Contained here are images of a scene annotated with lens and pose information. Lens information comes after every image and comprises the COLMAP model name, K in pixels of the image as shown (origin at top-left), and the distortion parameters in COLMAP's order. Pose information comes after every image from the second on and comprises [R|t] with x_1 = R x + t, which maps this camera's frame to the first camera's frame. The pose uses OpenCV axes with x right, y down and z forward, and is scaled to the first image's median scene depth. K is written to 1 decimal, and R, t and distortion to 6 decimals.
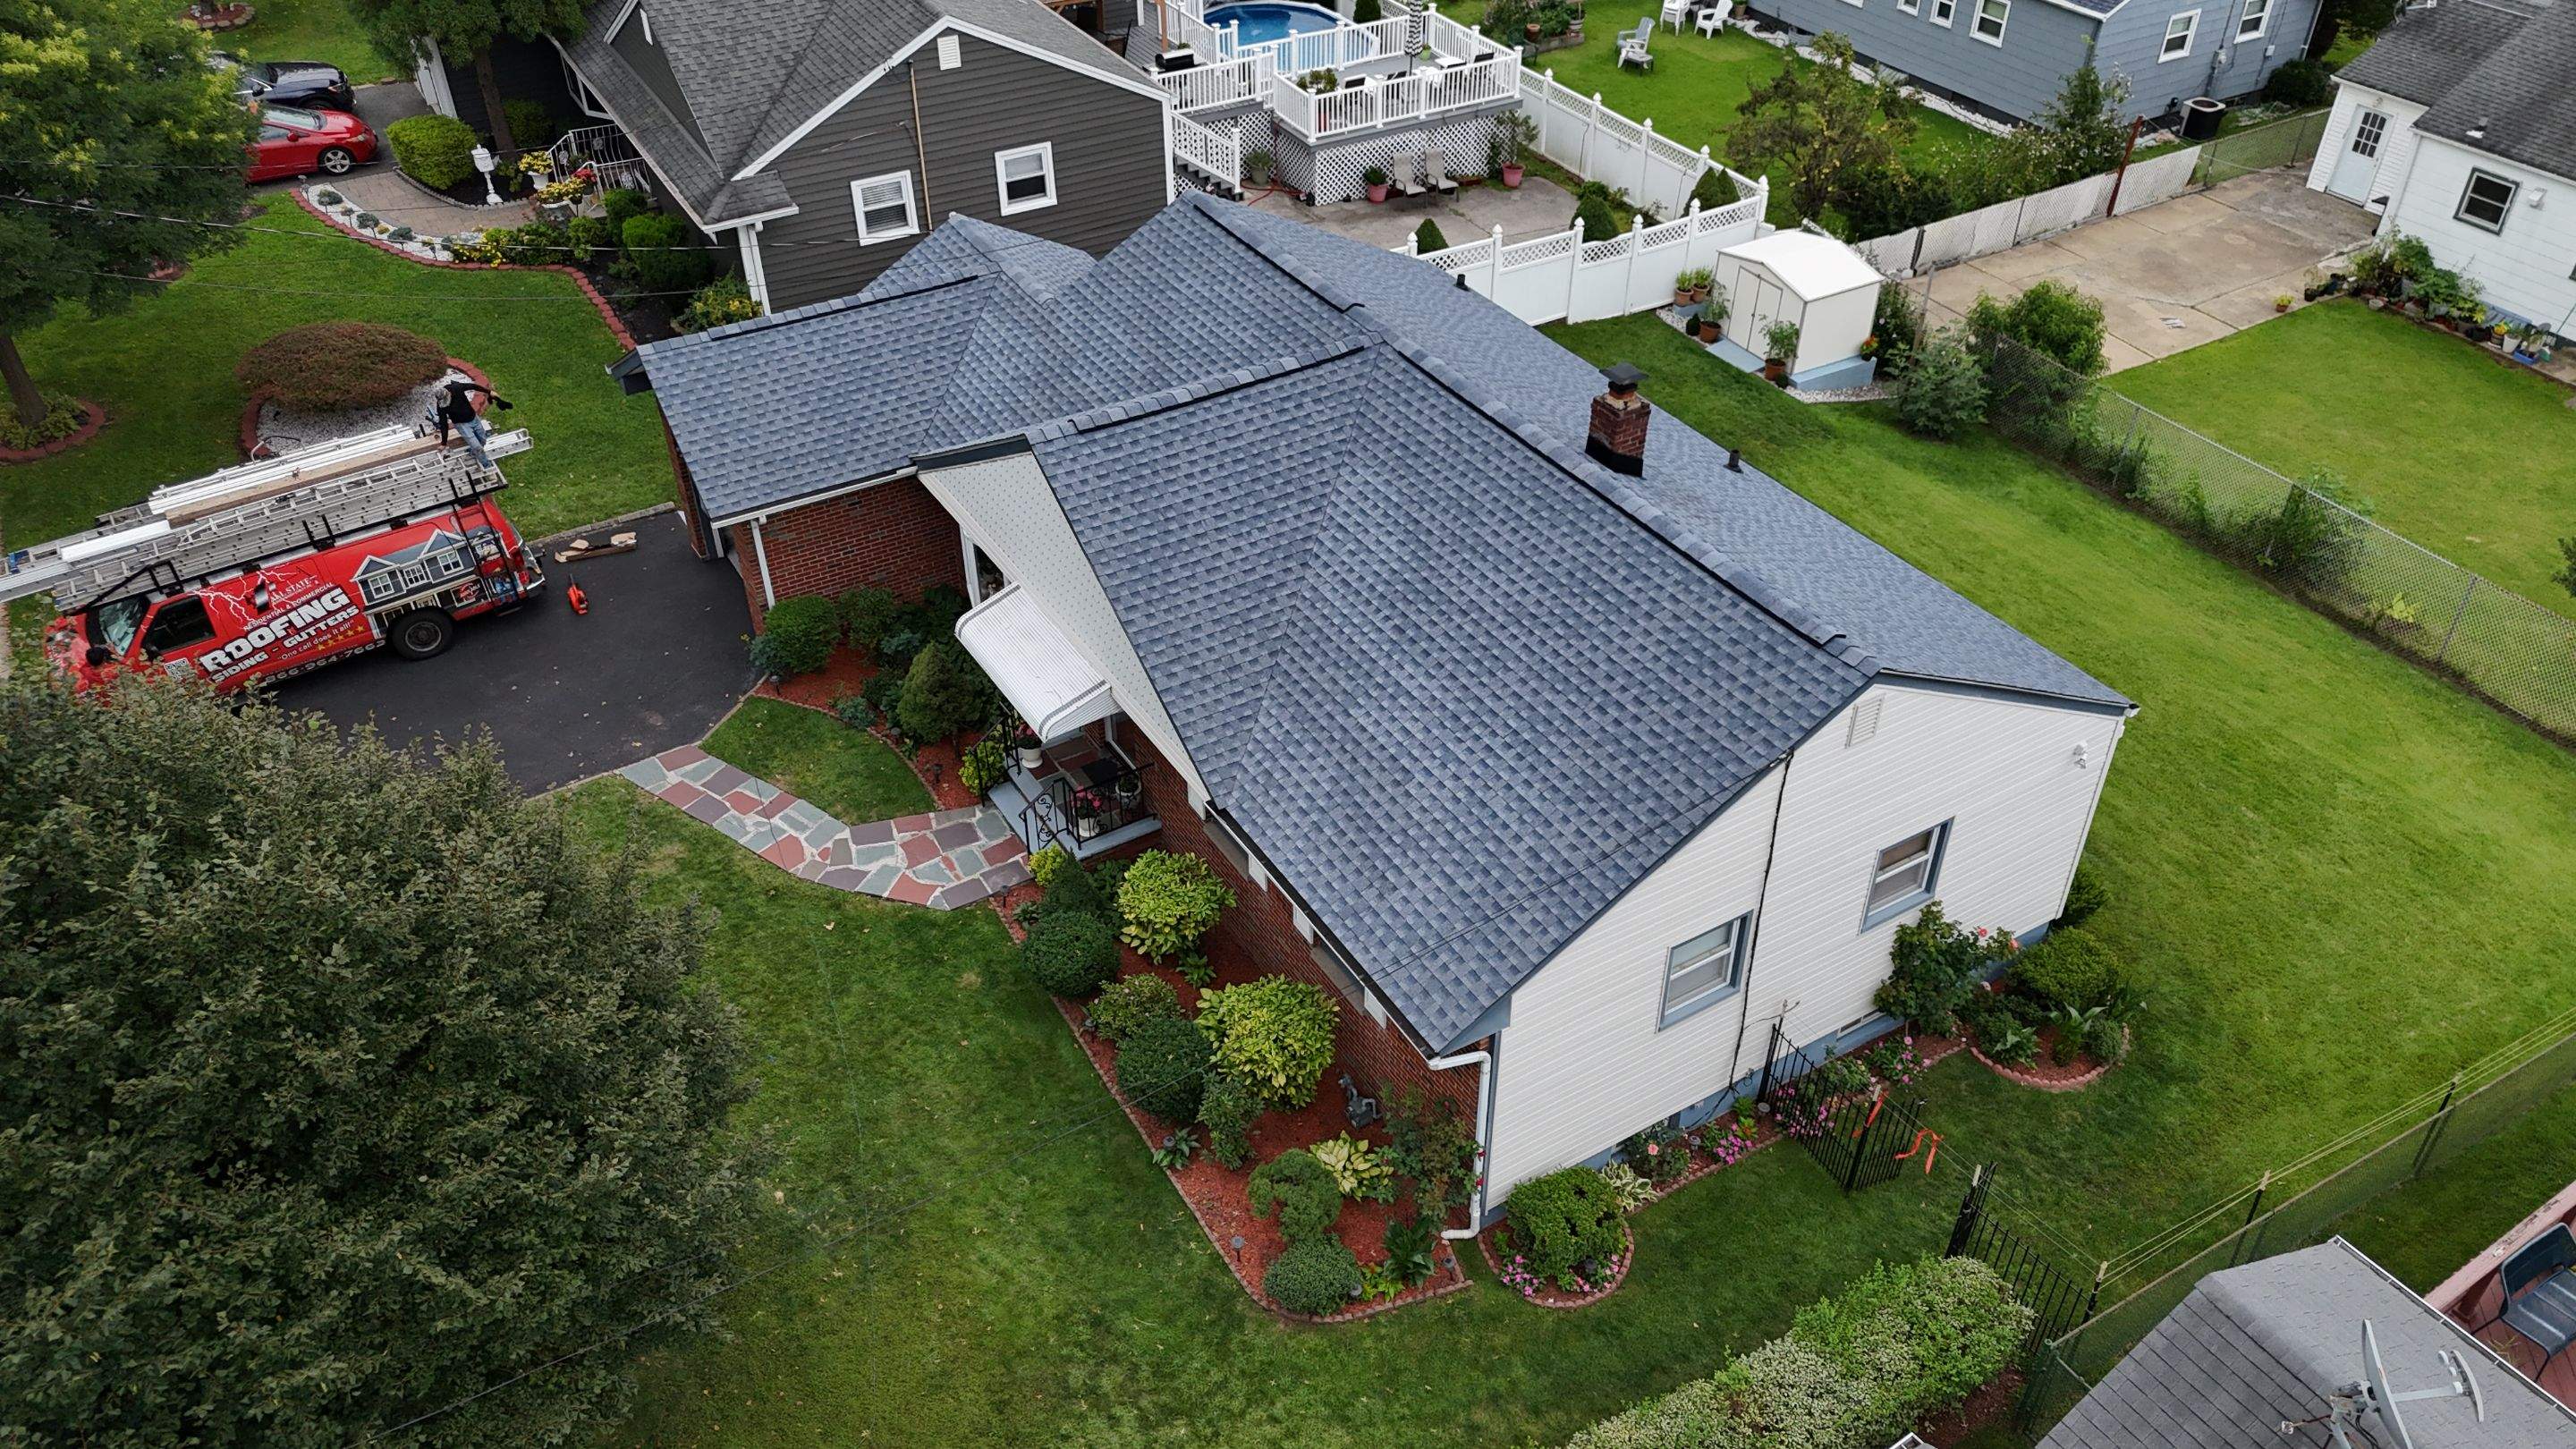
lens RADIAL K [[1912.7, 0, 1295.4], [0, 1912.7, 721.2], [0, 0, 1]] dist [0.062874, -0.060485]
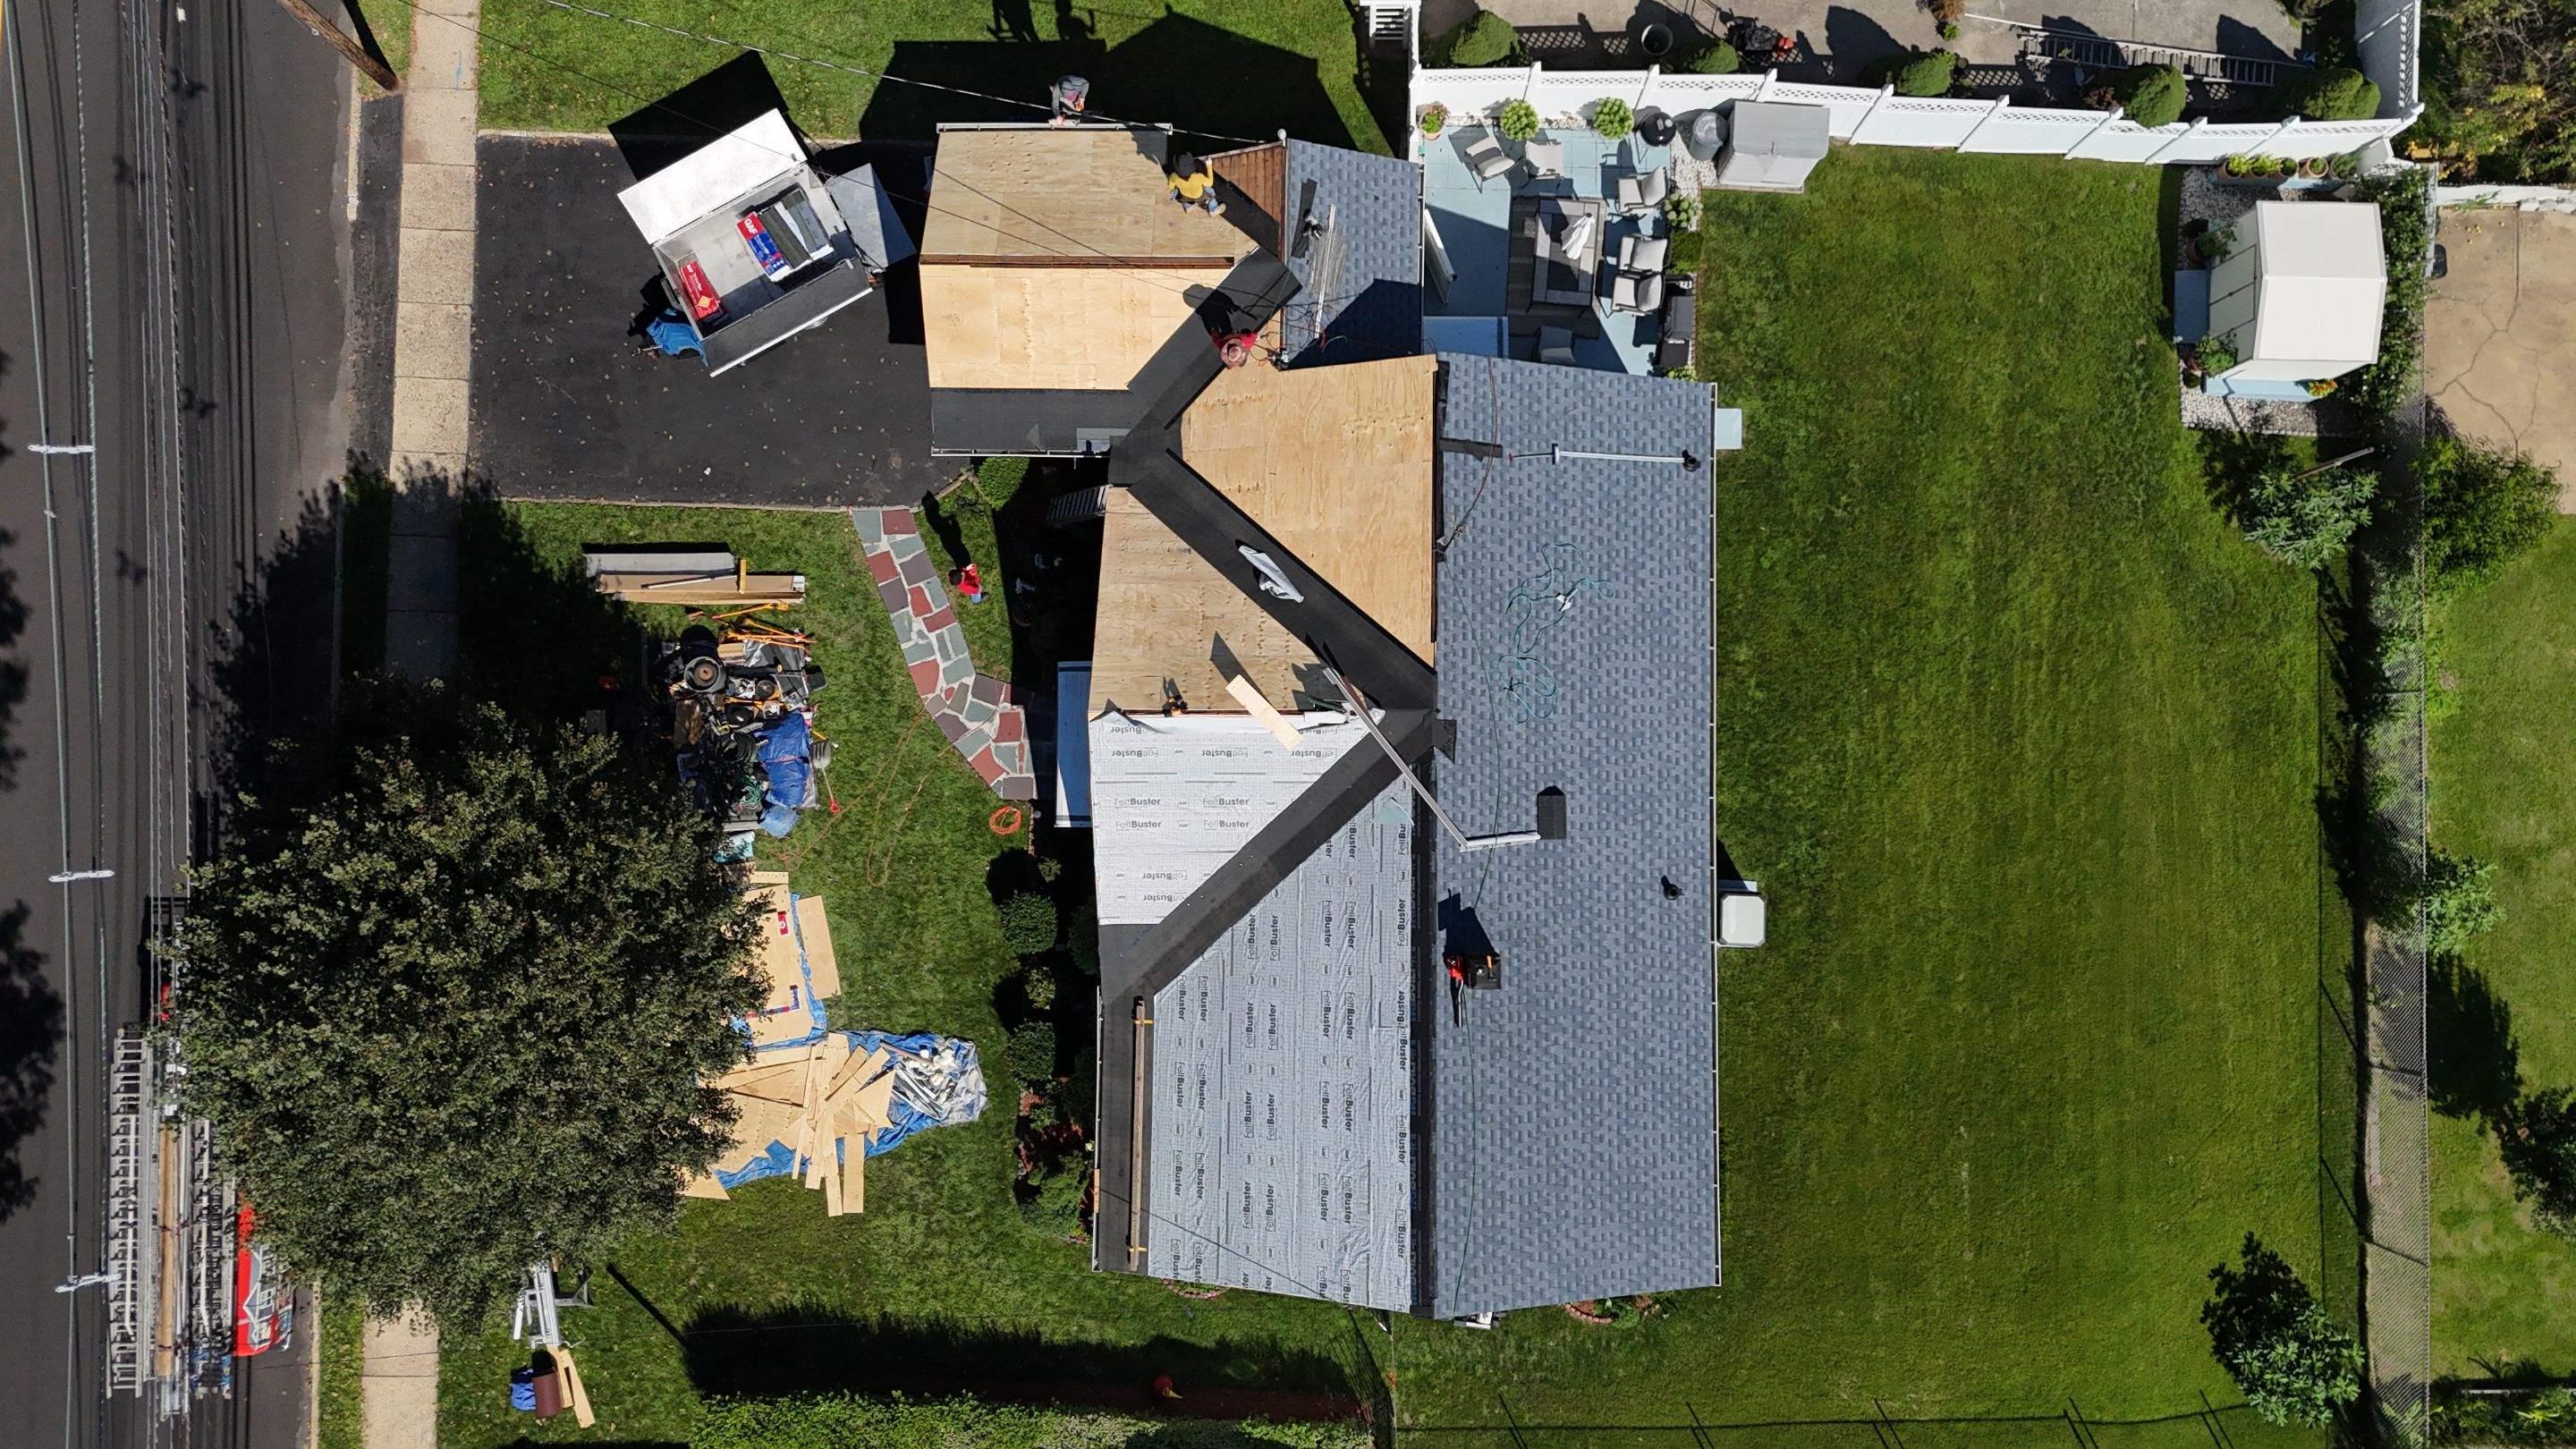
lens RADIAL K [[1912.7, 0, 1292.6], [0, 1912.7, 718.5], [0, 0, 1]] dist [0.062874, -0.060485]
pose [[0.851842, 0.522116, -0.041949, 0.026022], [-0.302983, 0.556481, 0.773648, -1.003628], [0.427277, -0.646316, 0.632226, 0.230927]]
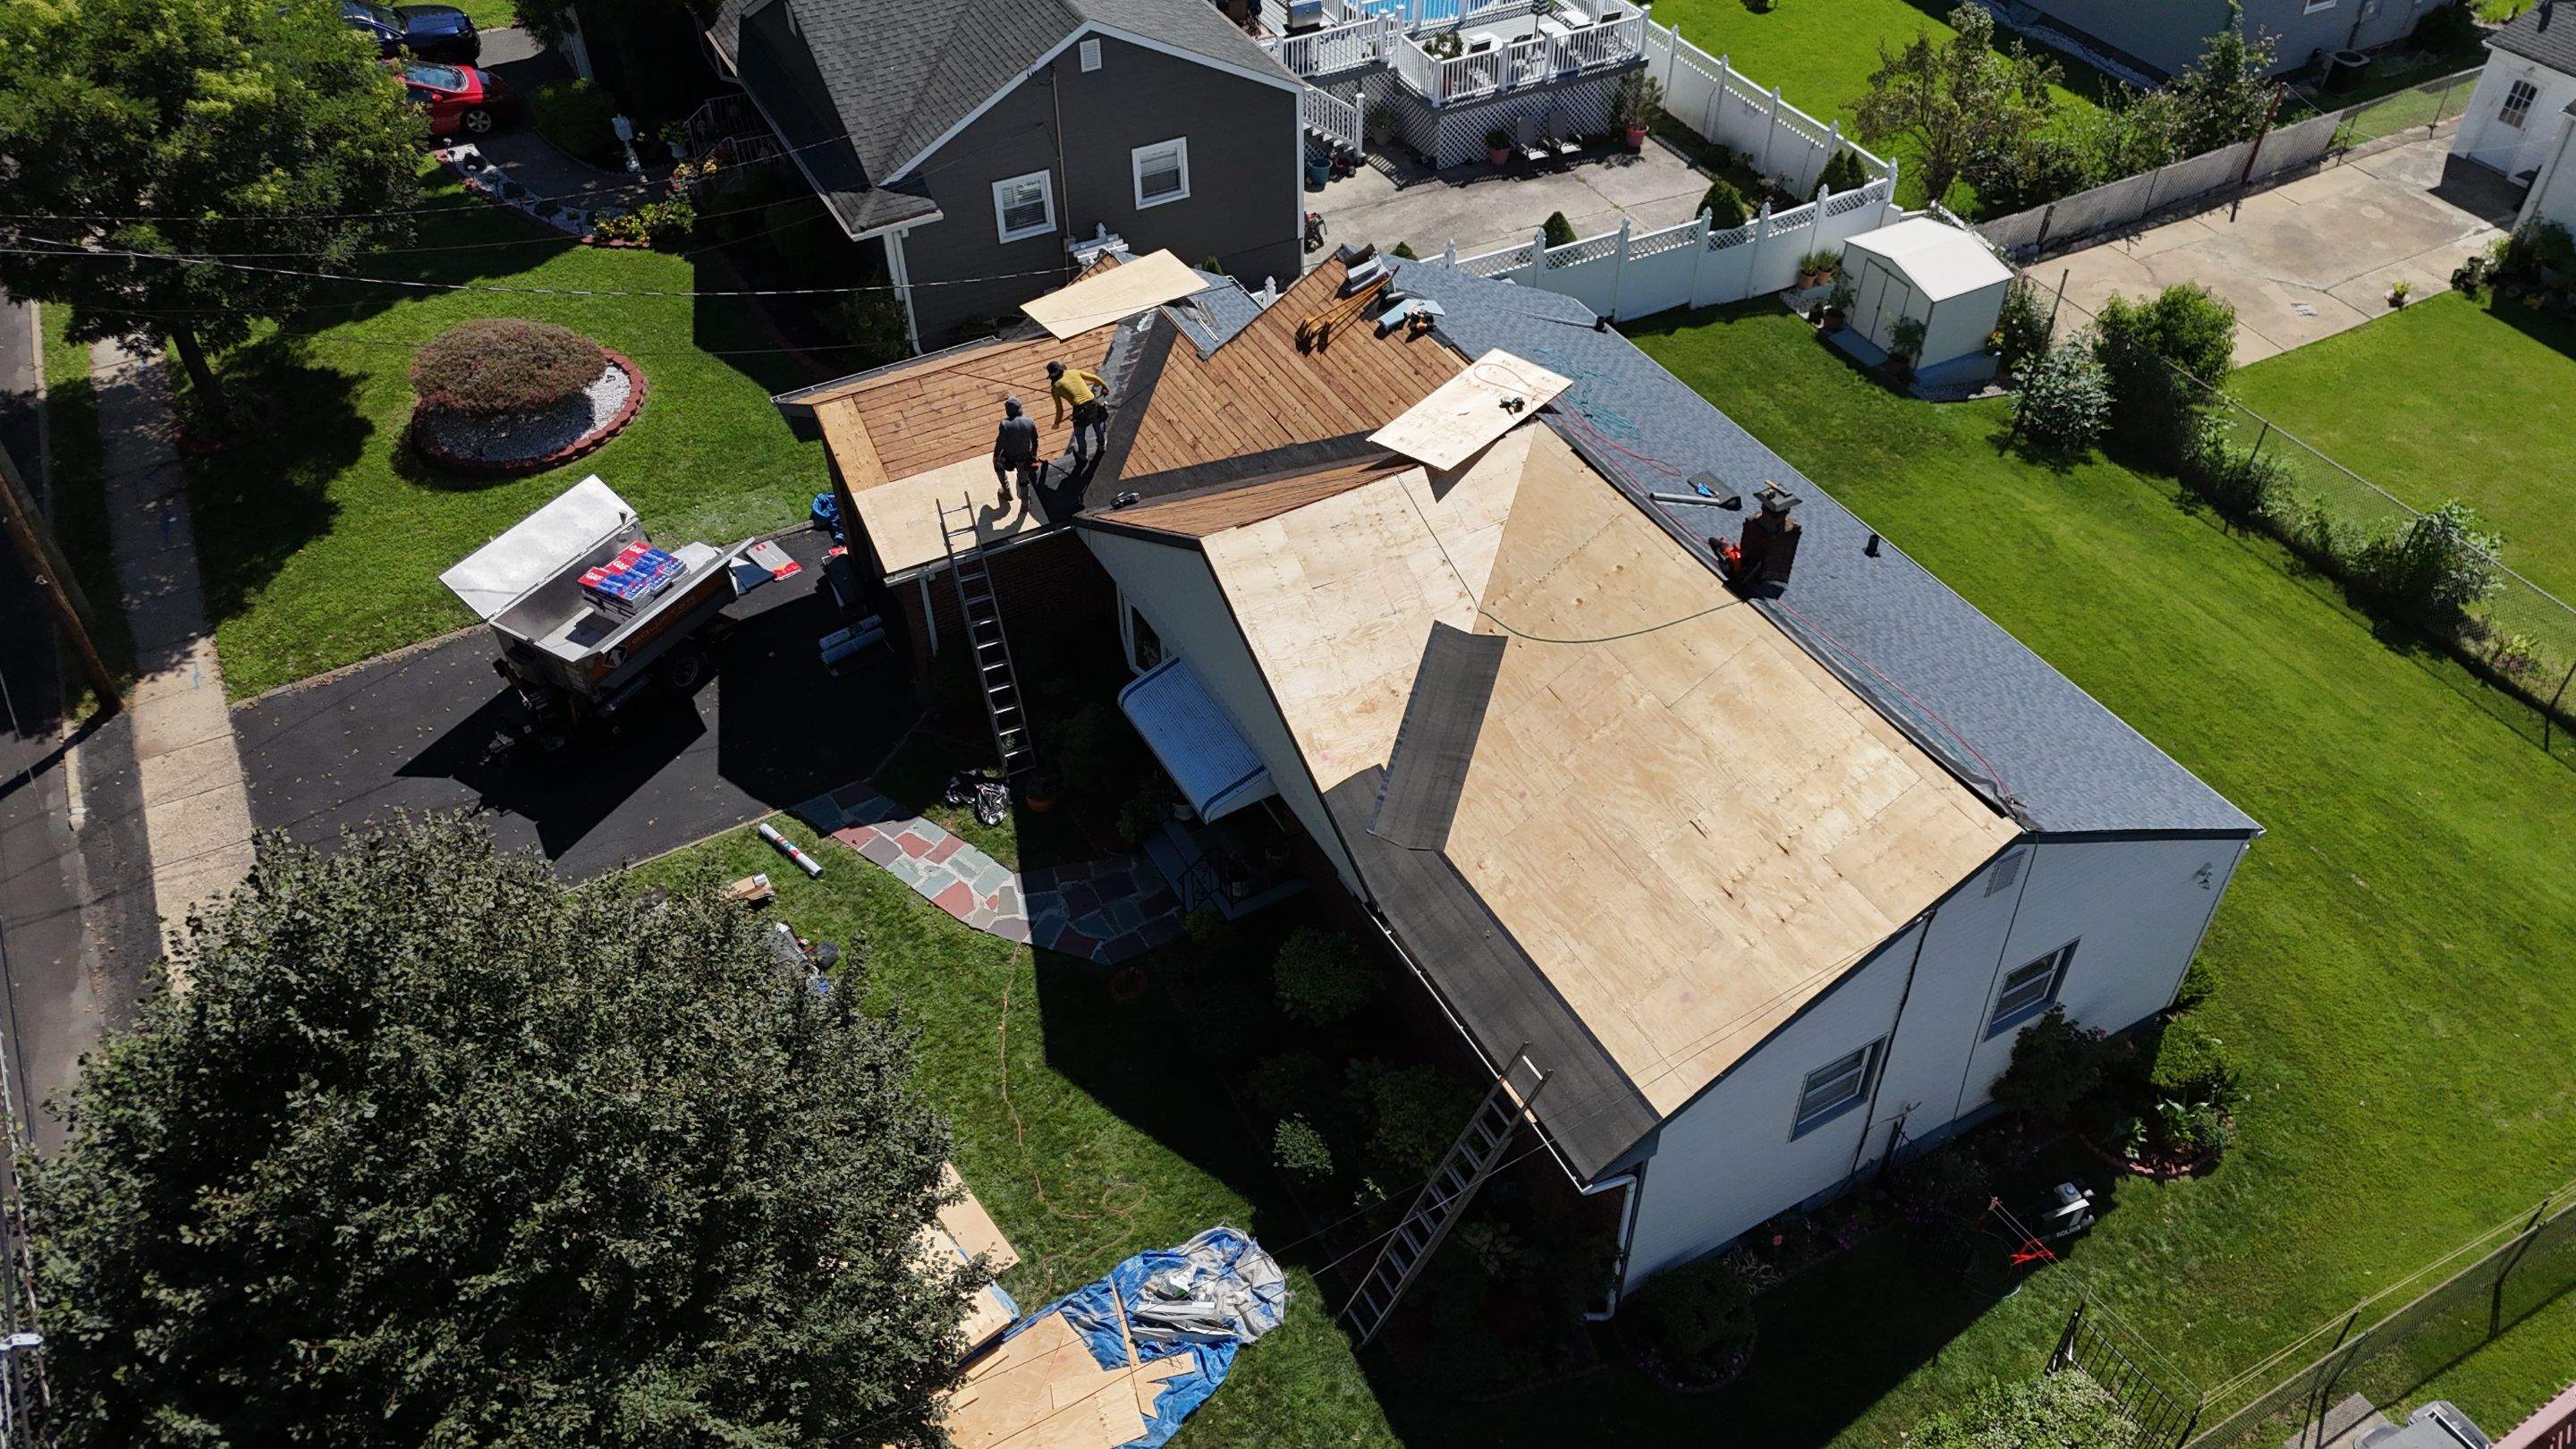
lens RADIAL K [[1912.7, 0, 1289.4], [0, 1912.7, 713.5], [0, 0, 1]] dist [0.062874, -0.060485]
pose [[0.999155, 0.022593, -0.034327, -0.044656], [-0.019531, 0.996011, 0.087069, -0.126878], [0.036157, -0.086325, 0.995611, -0.041973]]
